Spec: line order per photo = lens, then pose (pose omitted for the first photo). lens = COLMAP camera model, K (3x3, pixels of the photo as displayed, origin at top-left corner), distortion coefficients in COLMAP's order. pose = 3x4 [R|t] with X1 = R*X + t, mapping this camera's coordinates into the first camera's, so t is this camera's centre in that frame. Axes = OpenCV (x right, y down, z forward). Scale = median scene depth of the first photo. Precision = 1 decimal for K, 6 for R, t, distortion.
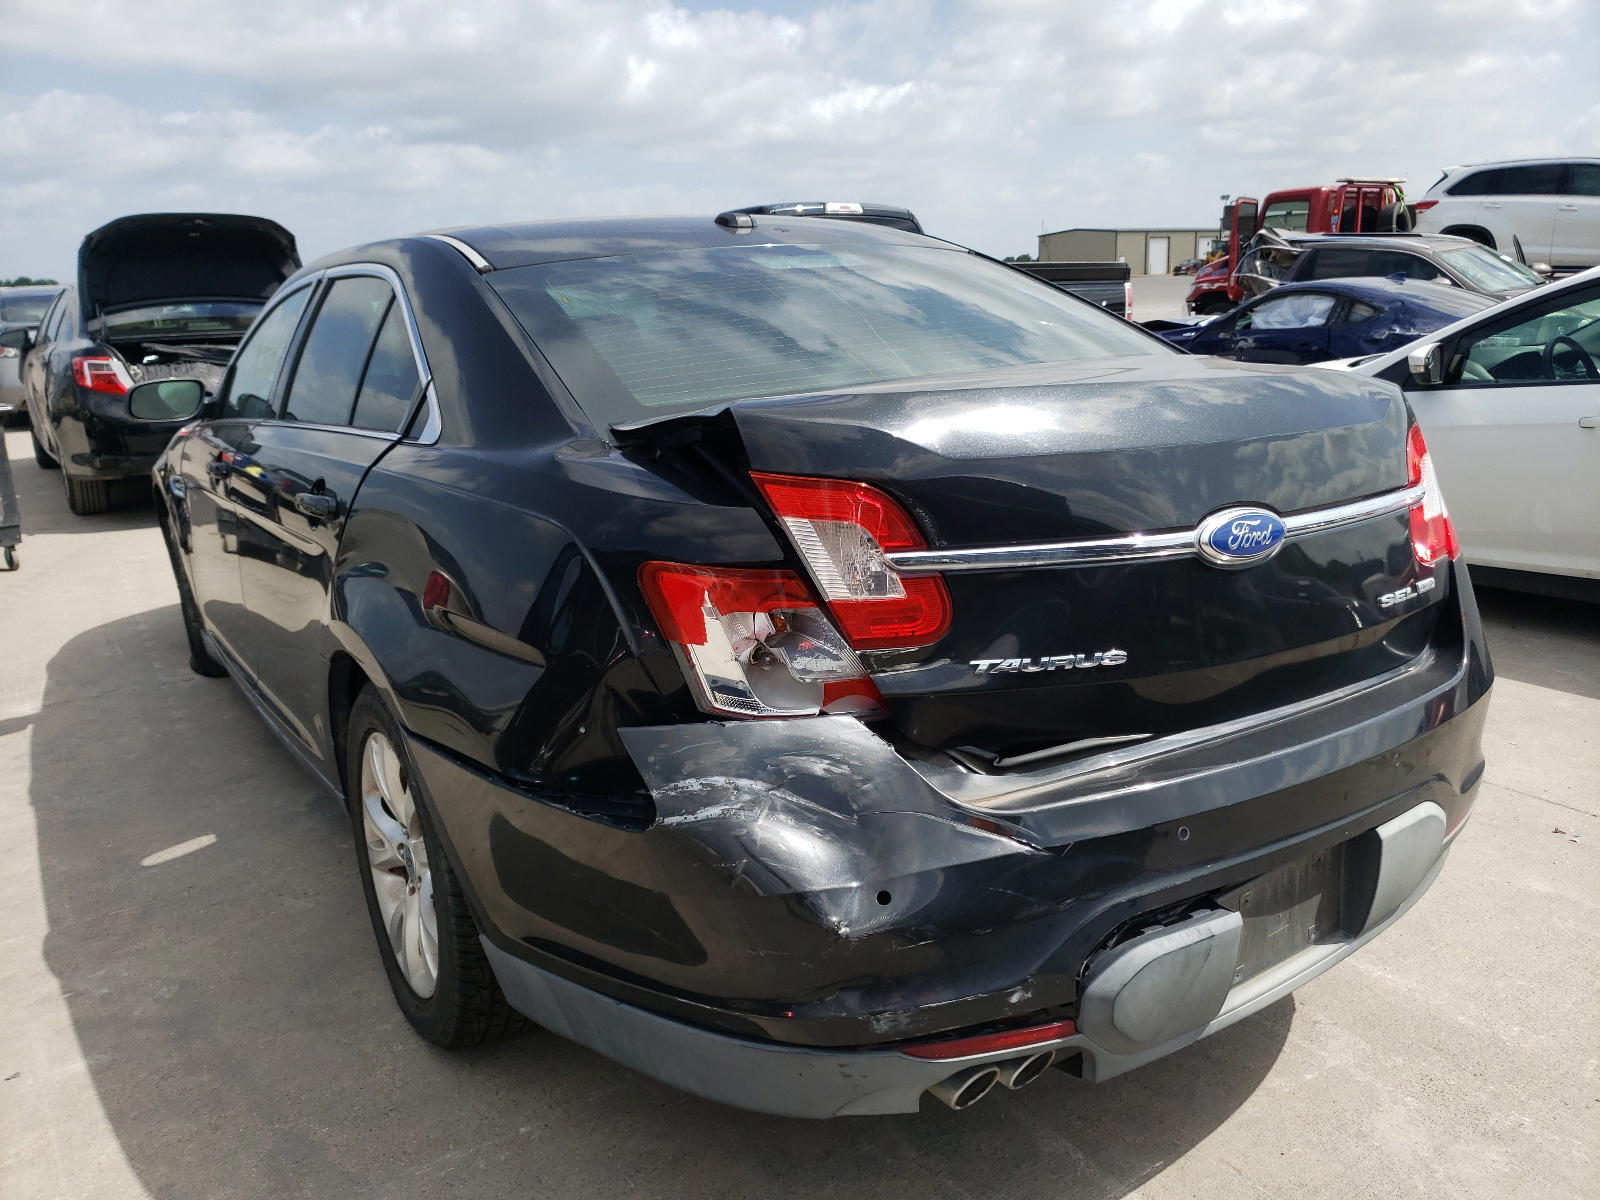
lens RADIAL K [[1300.8, 0, 792.5], [0, 1300.8, 604.3], [0, 0, 1]] dist [0.028055, -0.002016]
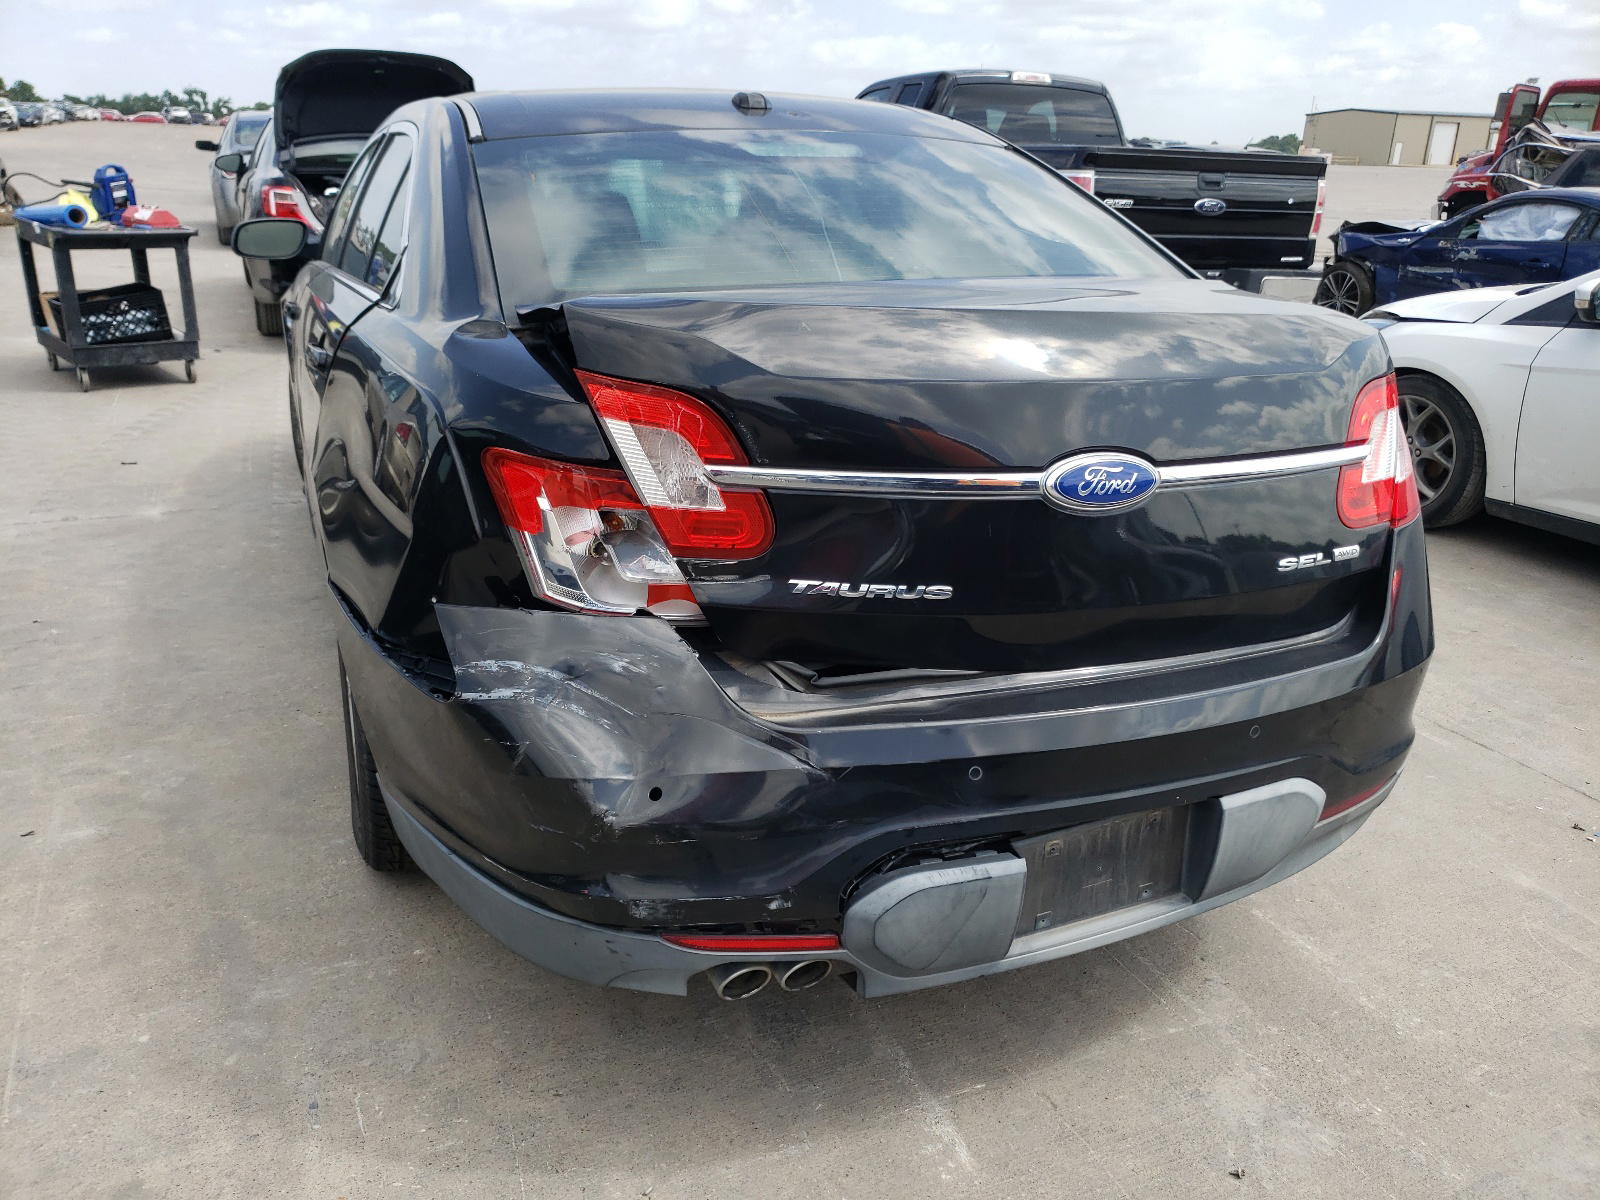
lens RADIAL K [[1300.8, 0, 792.5], [0, 1300.8, 604.3], [0, 0, 1]] dist [0.028055, -0.002016]
pose [[0.979189, 0.121183, -0.162797, 0.271206], [-0.104167, 0.988535, 0.109302, -0.042290], [0.174176, -0.090069, 0.980587, 0.009455]]
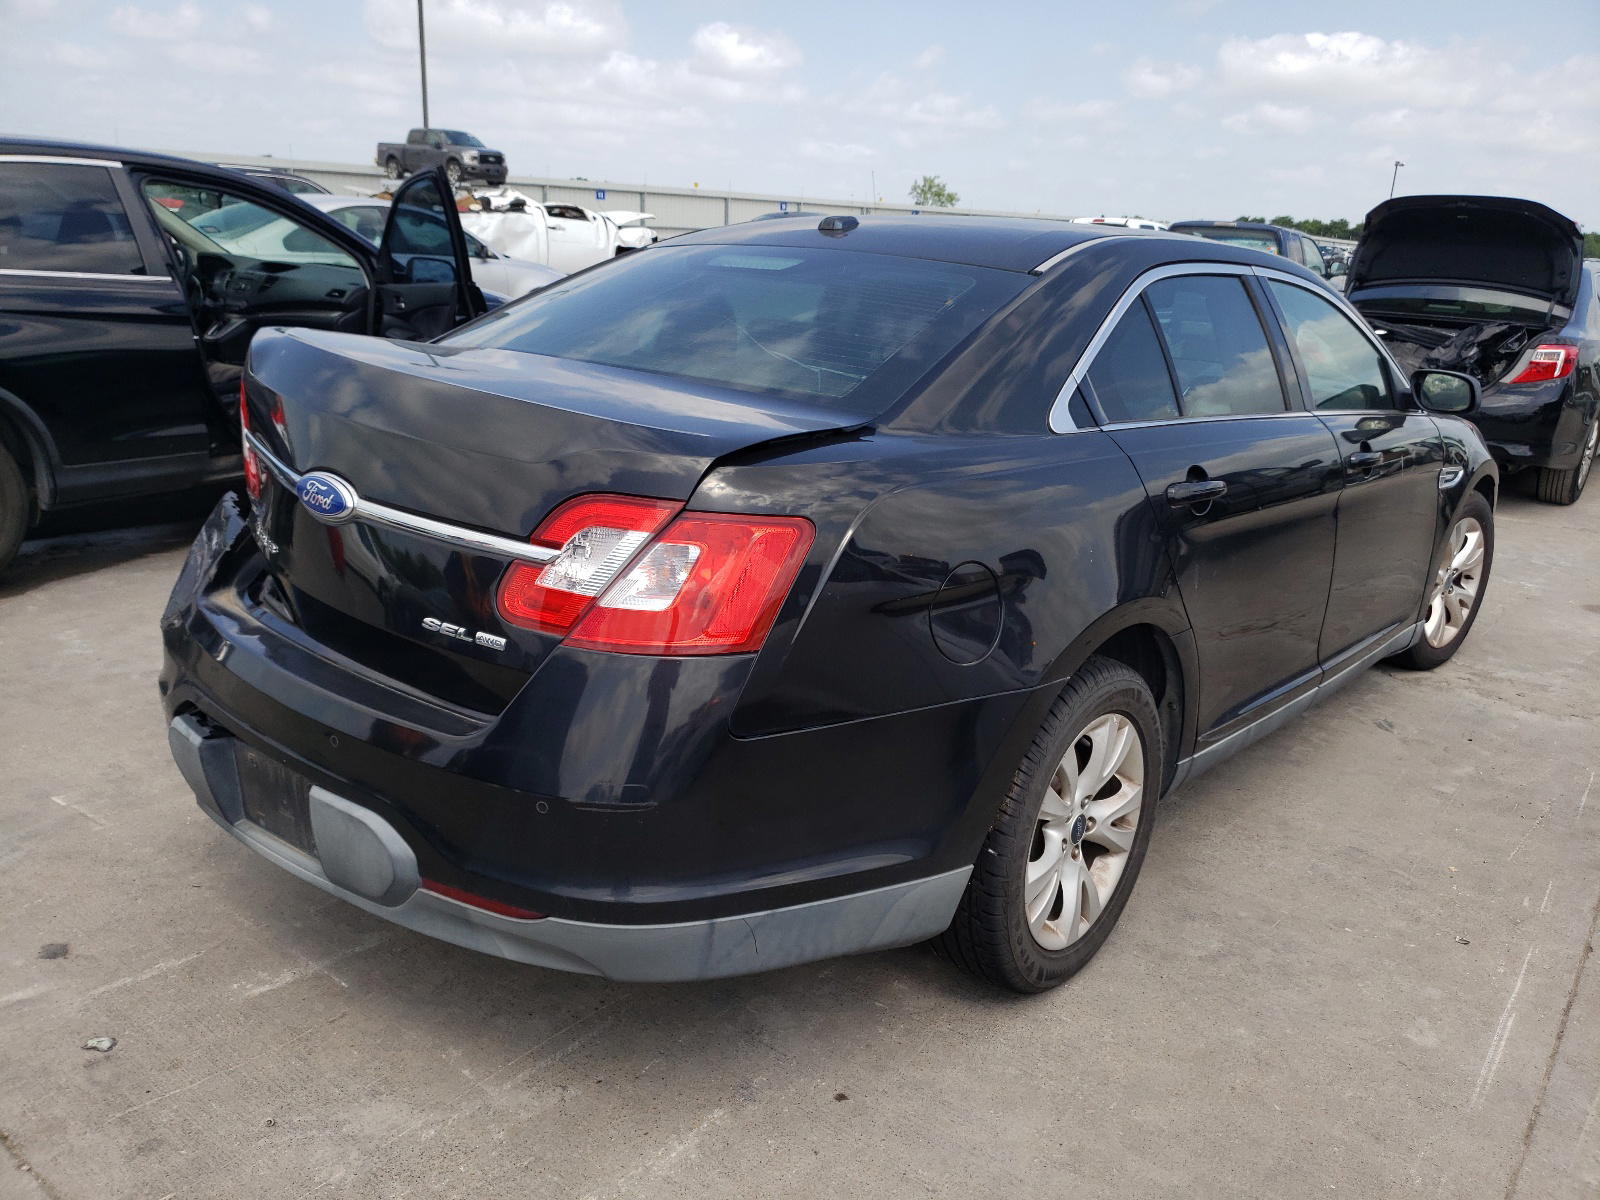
lens RADIAL K [[1300.8, 0, 792.5], [0, 1300.8, 604.3], [0, 0, 1]] dist [0.028055, -0.002016]
pose [[0.254702, 0.316479, -0.913766, 1.489150], [-0.293835, 0.925580, 0.238668, -0.350458], [0.921297, 0.207707, 0.328740, 0.952929]]
